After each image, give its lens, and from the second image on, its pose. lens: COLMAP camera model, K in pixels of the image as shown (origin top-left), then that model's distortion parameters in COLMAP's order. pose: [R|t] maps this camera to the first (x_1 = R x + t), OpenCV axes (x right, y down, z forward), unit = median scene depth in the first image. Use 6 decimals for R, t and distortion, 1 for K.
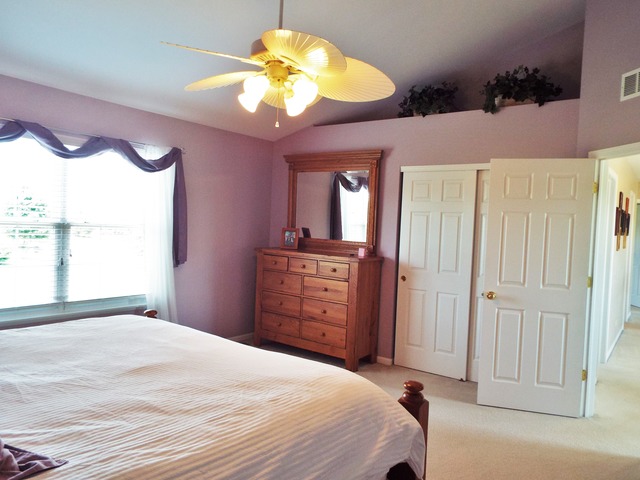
lens RADIAL K [[472.7, 0, 320.0], [0, 472.7, 240.0], [0, 0, 1]] dist [-0.004955, -0.003943]
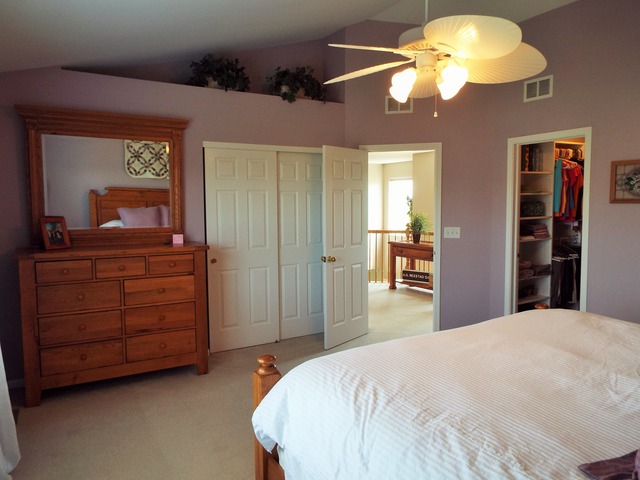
lens RADIAL K [[472.7, 0, 320.0], [0, 472.7, 240.0], [0, 0, 1]] dist [-0.004955, -0.003943]
pose [[0.385257, -0.120308, 0.914933, -0.605427], [0.057669, 0.992666, 0.106247, -0.049347], [-0.921006, 0.011831, 0.389370, 0.439442]]
